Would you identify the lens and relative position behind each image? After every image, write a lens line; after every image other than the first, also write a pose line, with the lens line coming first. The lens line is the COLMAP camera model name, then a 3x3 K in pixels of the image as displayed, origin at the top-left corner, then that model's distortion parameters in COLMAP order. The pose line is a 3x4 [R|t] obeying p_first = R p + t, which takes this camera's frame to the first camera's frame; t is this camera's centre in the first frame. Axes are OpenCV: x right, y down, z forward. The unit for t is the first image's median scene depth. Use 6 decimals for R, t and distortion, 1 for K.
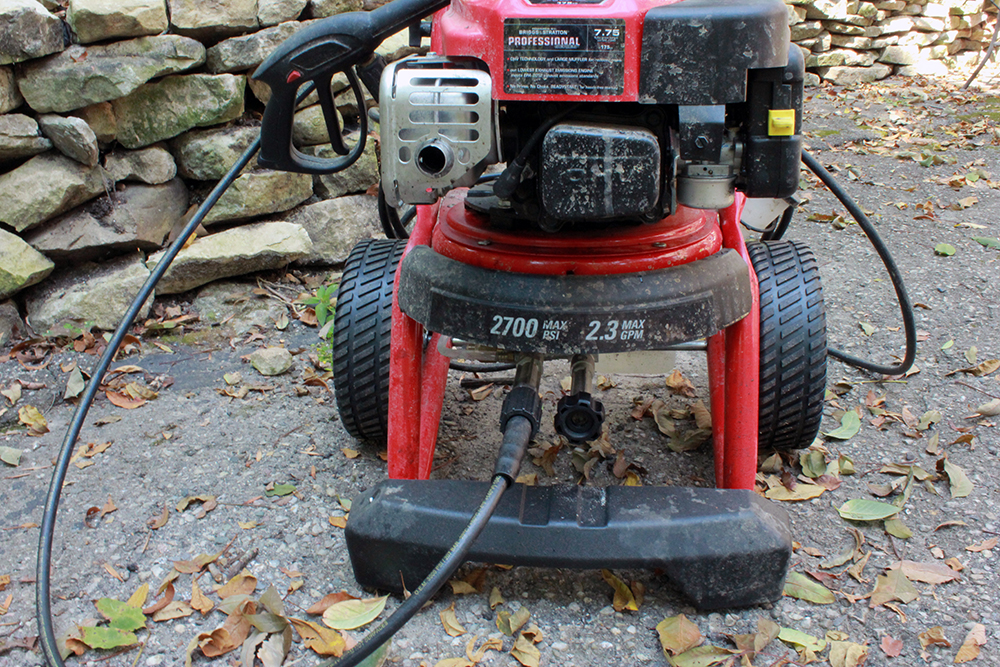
lens RADIAL K [[961.1, 0, 500.0], [0, 961.1, 333.5], [0, 0, 1]] dist [-0.131324, 0.145228]
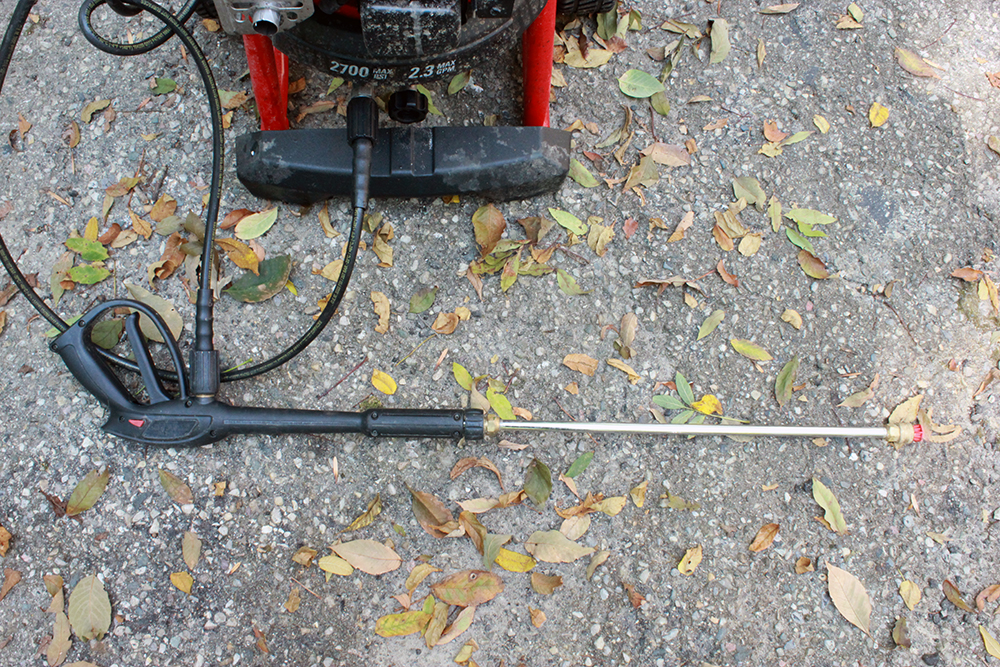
lens RADIAL K [[961.1, 0, 500.0], [0, 961.1, 333.5], [0, 0, 1]] dist [-0.131324, 0.145228]
pose [[0.989430, -0.111580, 0.092616, 0.052664], [-0.004214, 0.616293, 0.787506, -0.719157], [-0.144948, -0.779573, 0.609308, -0.022445]]
